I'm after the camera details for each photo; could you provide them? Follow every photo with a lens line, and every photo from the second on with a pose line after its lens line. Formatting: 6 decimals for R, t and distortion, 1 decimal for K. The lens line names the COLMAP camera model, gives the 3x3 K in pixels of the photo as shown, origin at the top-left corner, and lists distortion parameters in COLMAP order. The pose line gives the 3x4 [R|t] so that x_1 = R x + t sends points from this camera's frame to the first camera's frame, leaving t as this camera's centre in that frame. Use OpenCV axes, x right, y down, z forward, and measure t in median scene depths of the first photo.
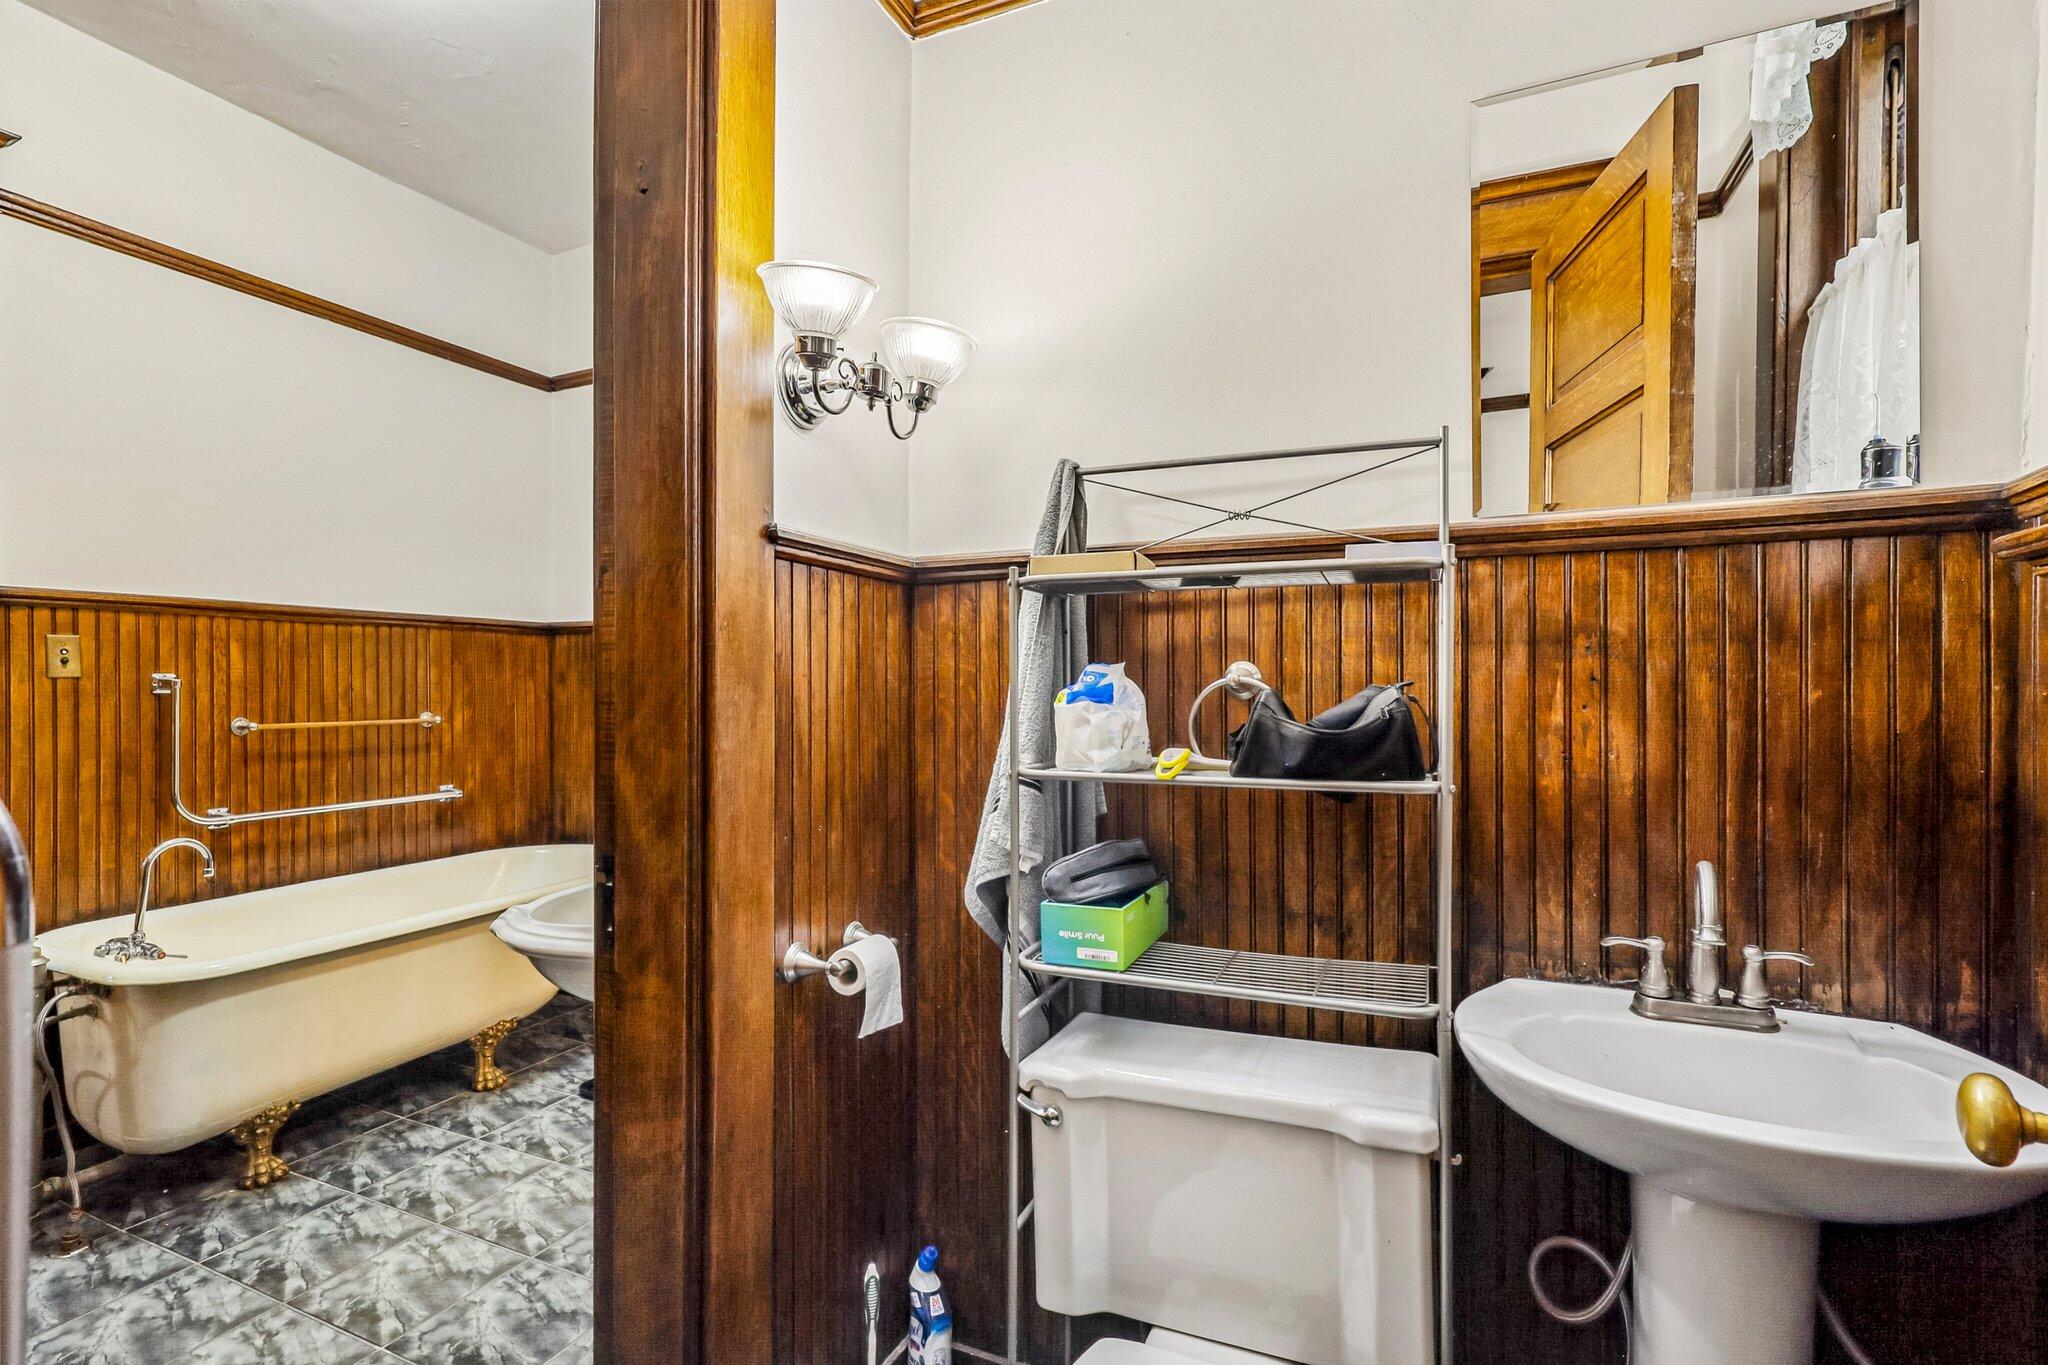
lens RADIAL K [[1002.5, 0, 1016.5], [0, 1002.5, 690.8], [0, 0, 1]] dist [0.011566, 0.000462]
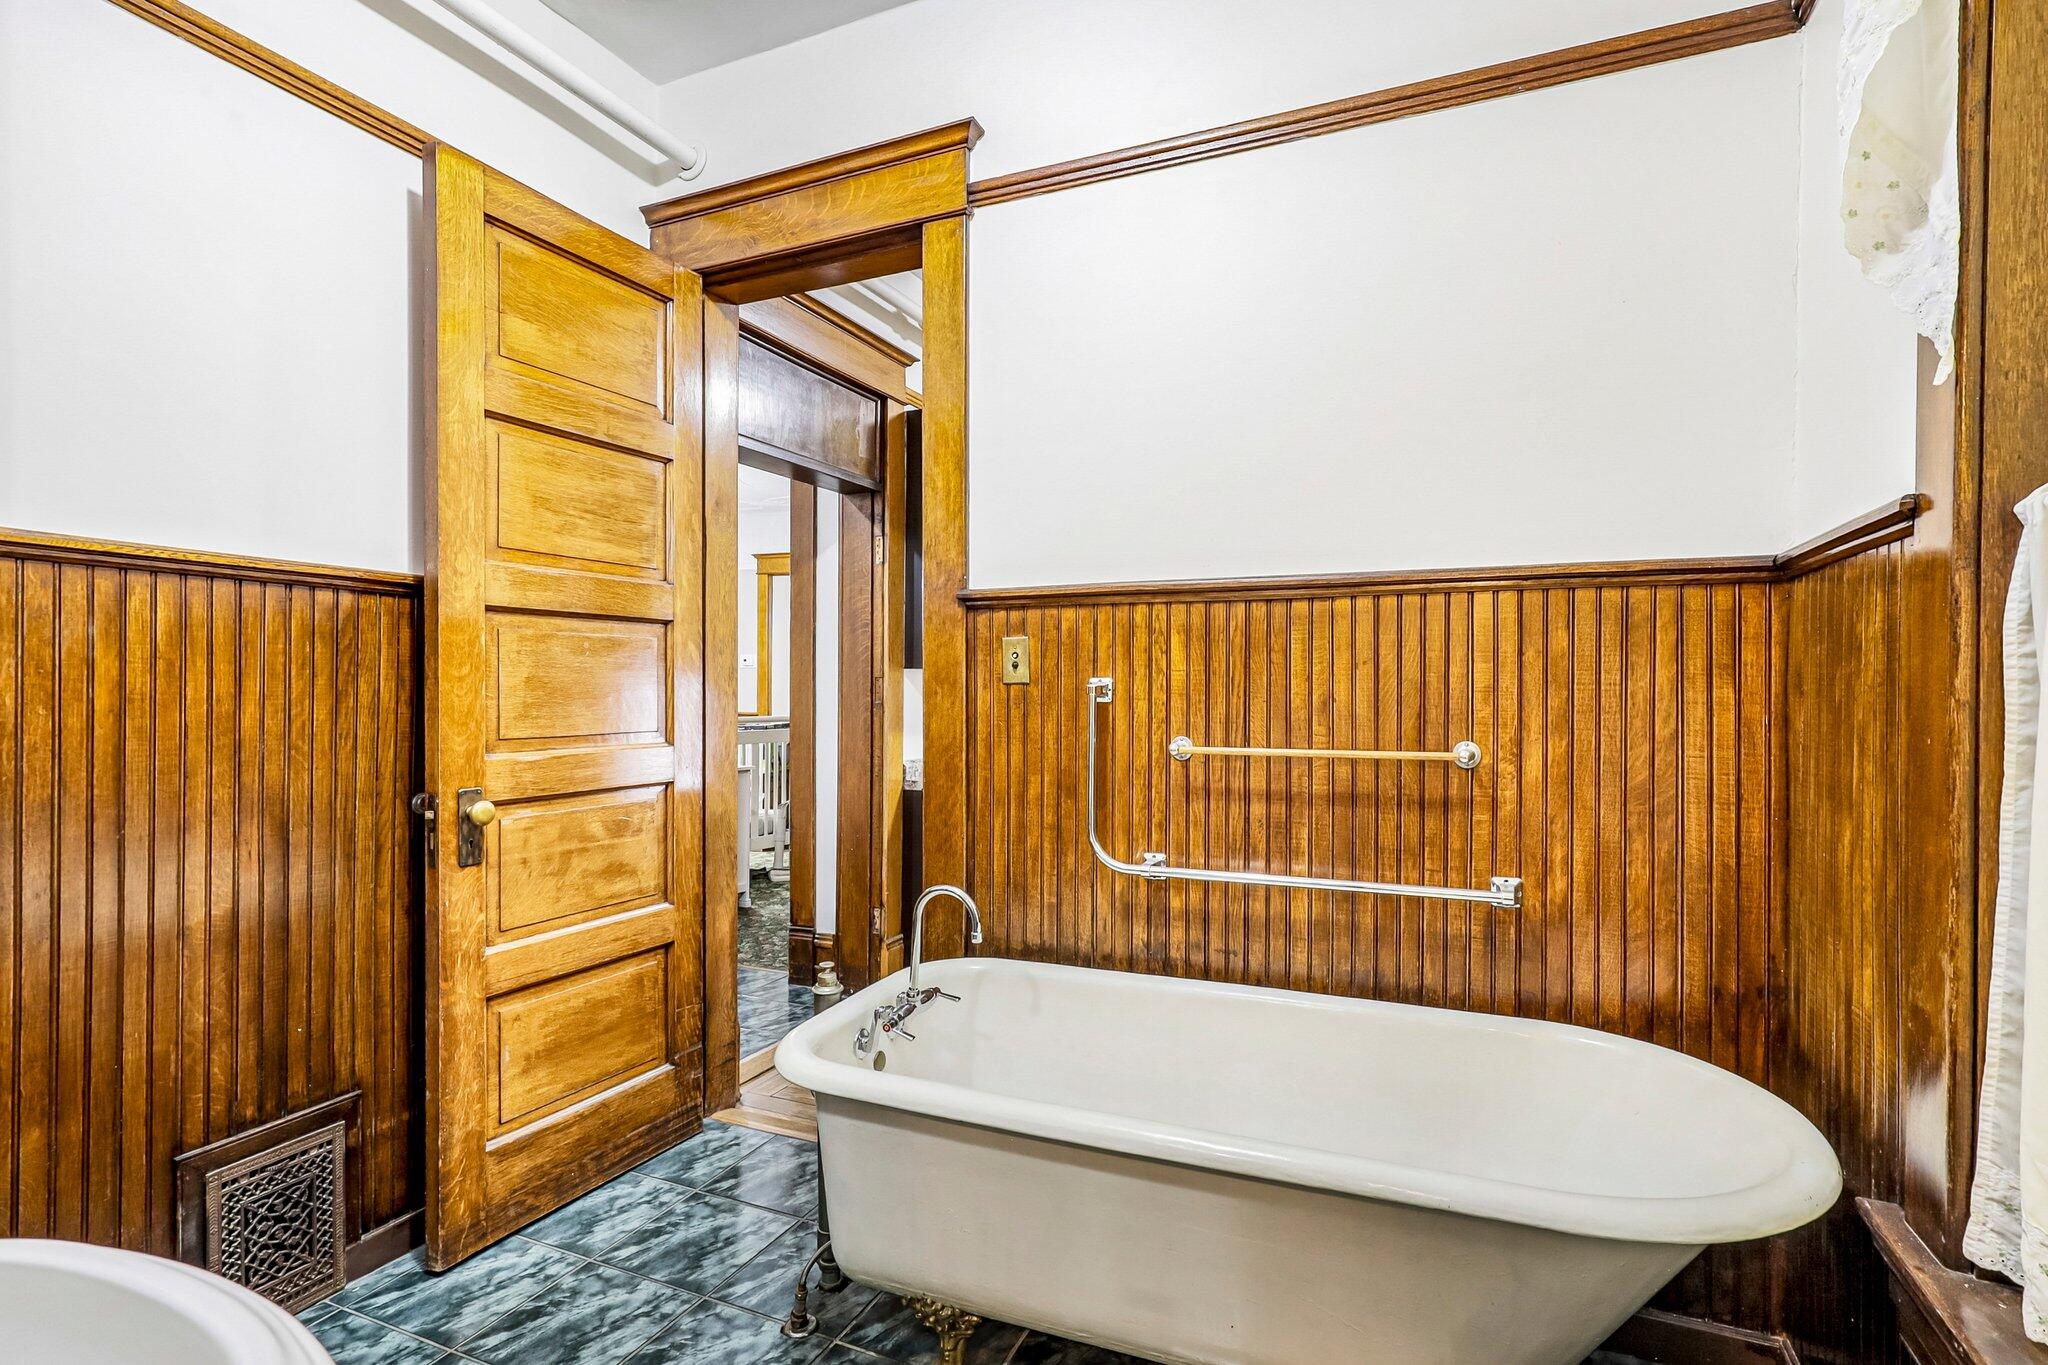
lens RADIAL K [[1002.5, 0, 1025.6], [0, 1002.5, 686.3], [0, 0, 1]] dist [0.011566, 0.000462]
pose [[0.019279, -0.001795, -0.999813, -0.032583], [-0.008664, 0.999961, -0.001962, -0.007265], [0.999777, 0.008700, 0.019262, 0.848290]]
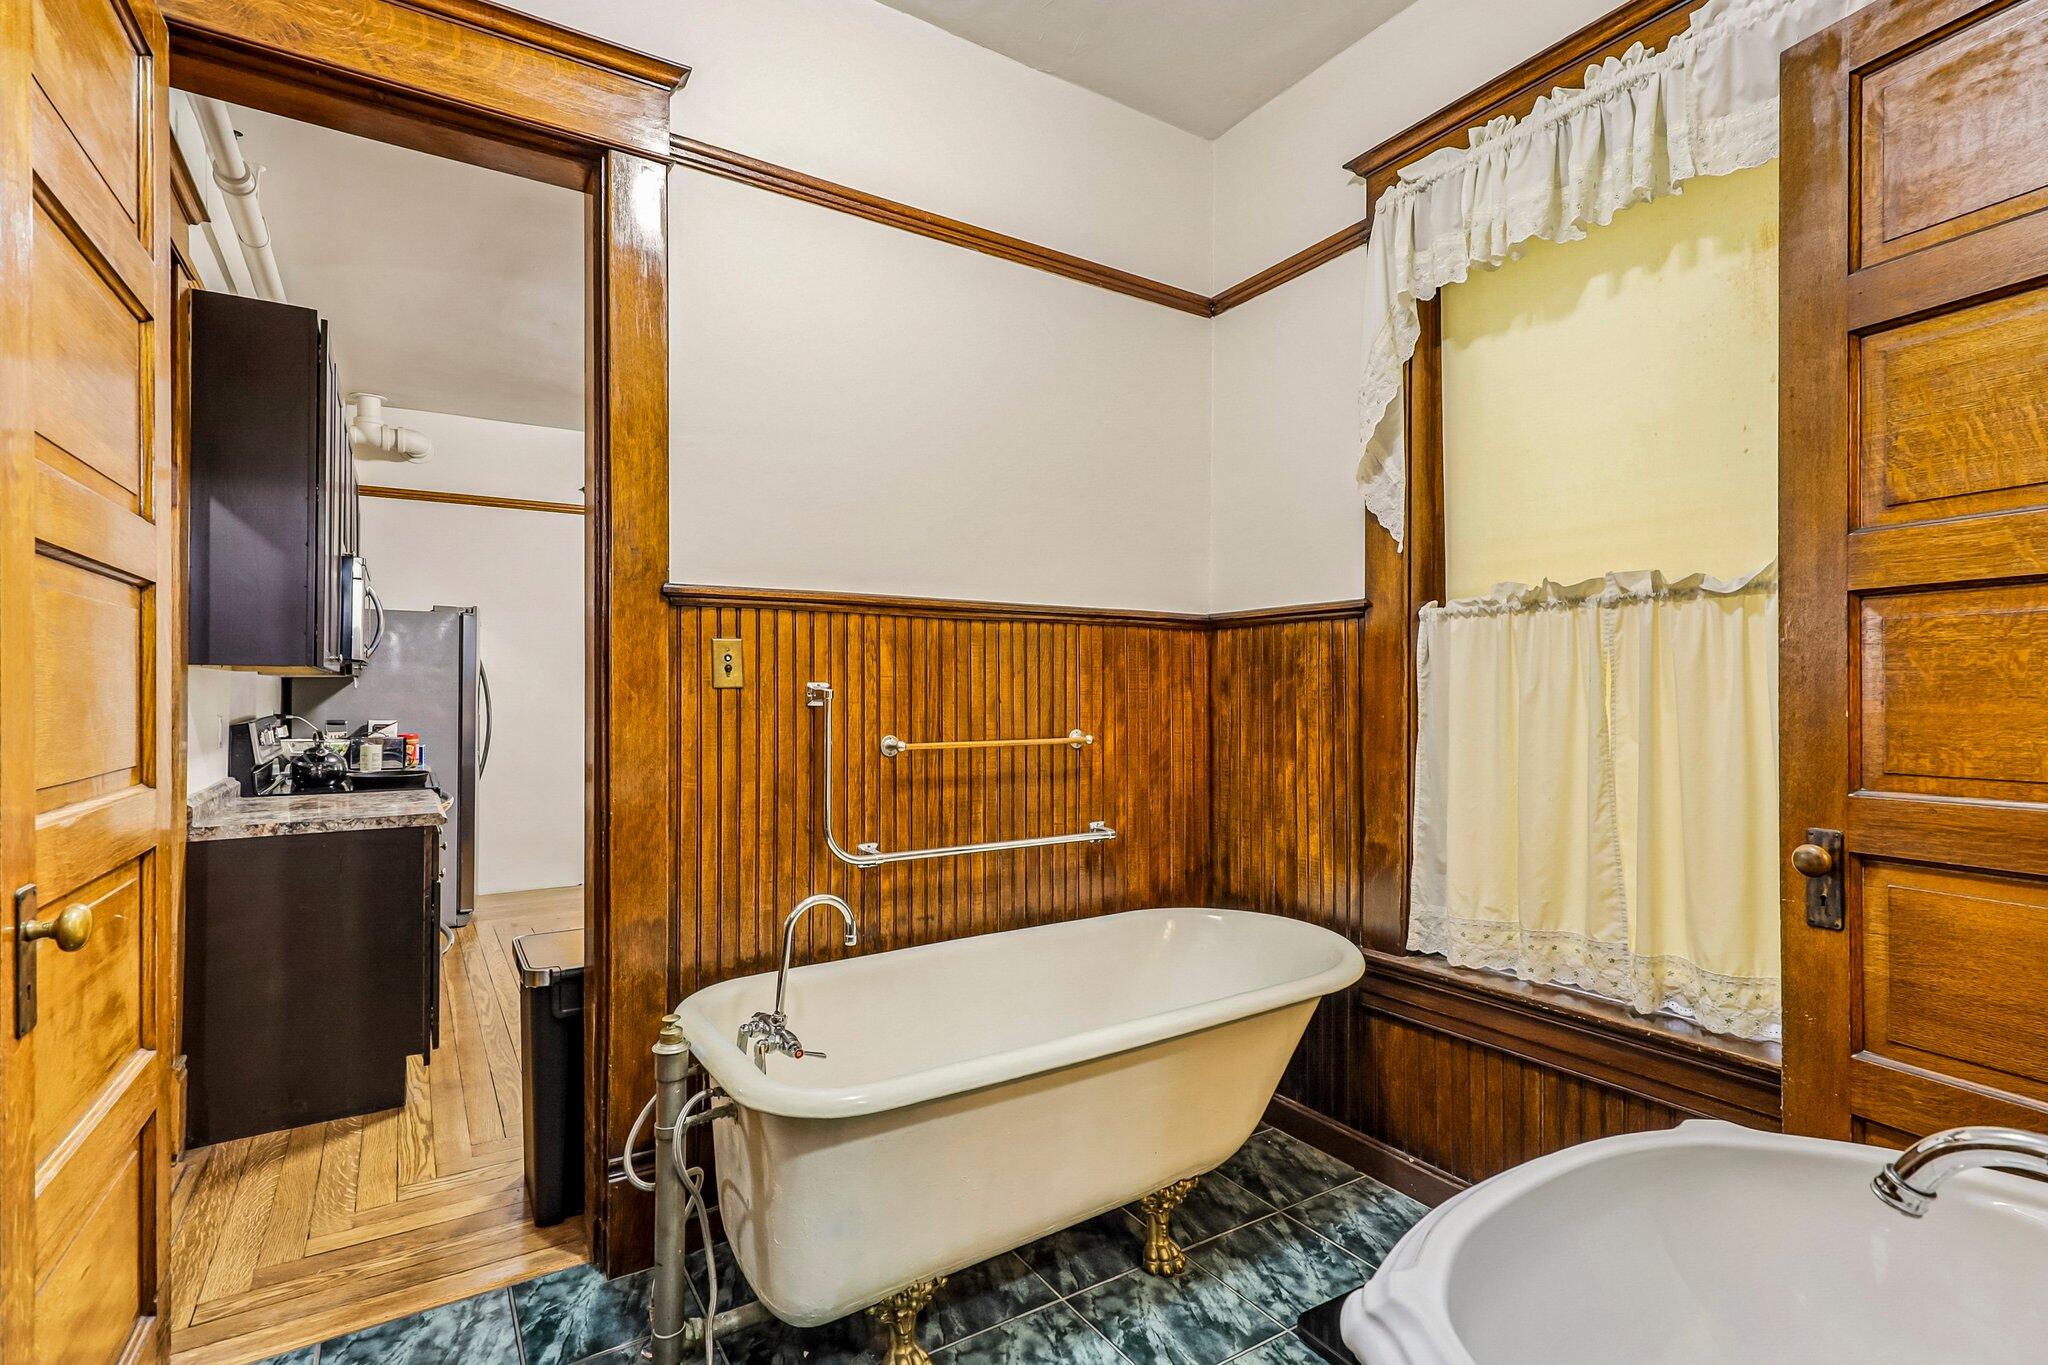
lens RADIAL K [[966.8, 0, 994.3], [0, 966.8, 691.1], [0, 0, 1]] dist [0.005528, -0.000004]
pose [[0.841059, -0.000712, -0.540942, -0.258650], [-0.003321, 0.999973, -0.006480, -0.004555], [0.540933, 0.007246, 0.841035, 0.366790]]
